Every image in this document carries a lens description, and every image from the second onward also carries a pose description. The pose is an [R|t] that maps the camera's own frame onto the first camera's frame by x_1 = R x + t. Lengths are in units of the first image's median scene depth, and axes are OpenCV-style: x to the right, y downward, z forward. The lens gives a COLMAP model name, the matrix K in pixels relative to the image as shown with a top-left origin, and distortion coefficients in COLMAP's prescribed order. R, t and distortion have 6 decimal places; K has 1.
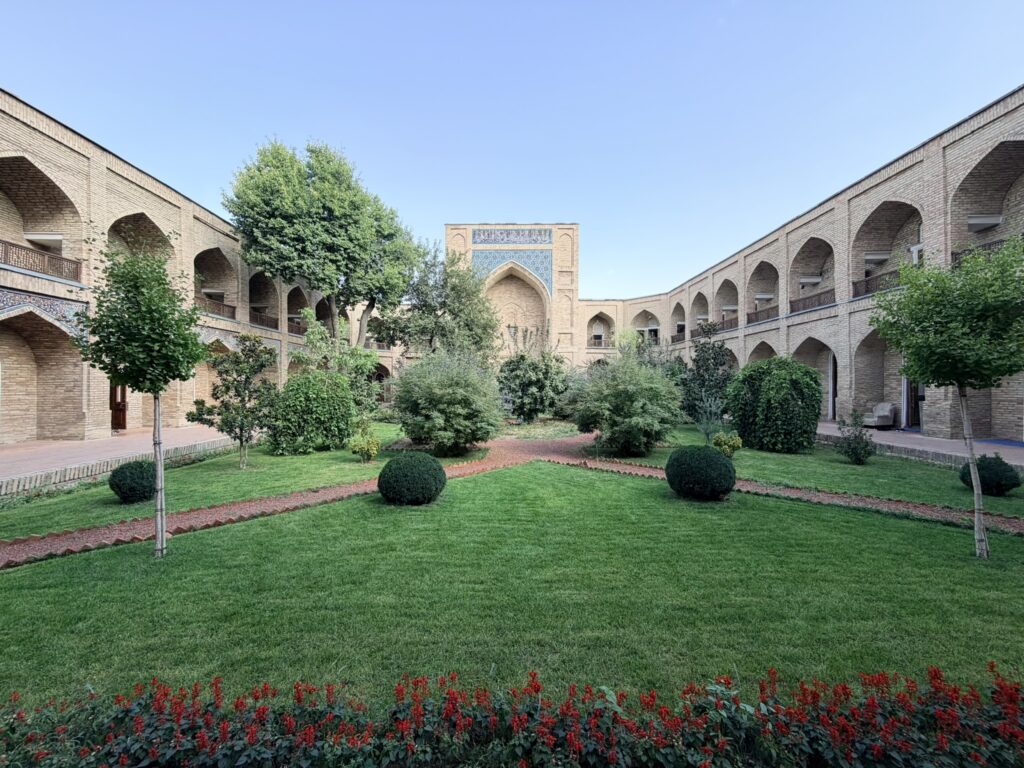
lens RADIAL K [[407.6, 0, 515.7], [0, 407.6, 384.3], [0, 0, 1]] dist [-0.001877, 0.000626]
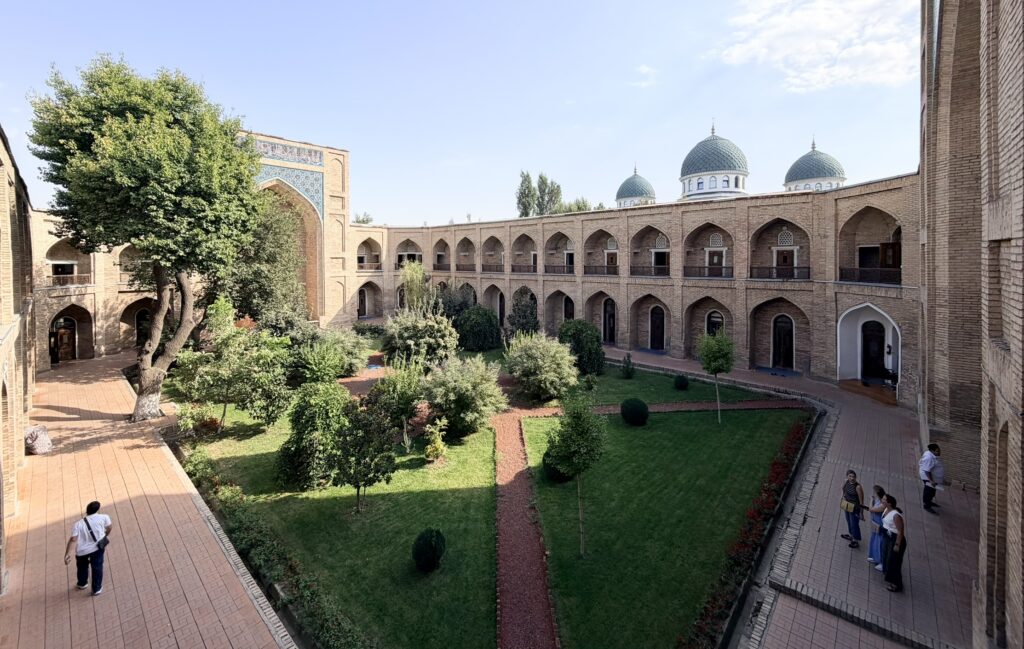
lens RADIAL K [[405.0, 0, 511.3], [0, 405.0, 264.4], [0, 0, 1]] dist [-0.001091, -0.000072]
pose [[0.675468, -0.013558, 0.737264, -0.453592], [0.000472, 0.999839, 0.017954, -0.174928], [-0.737389, -0.011779, 0.675366, 0.002050]]
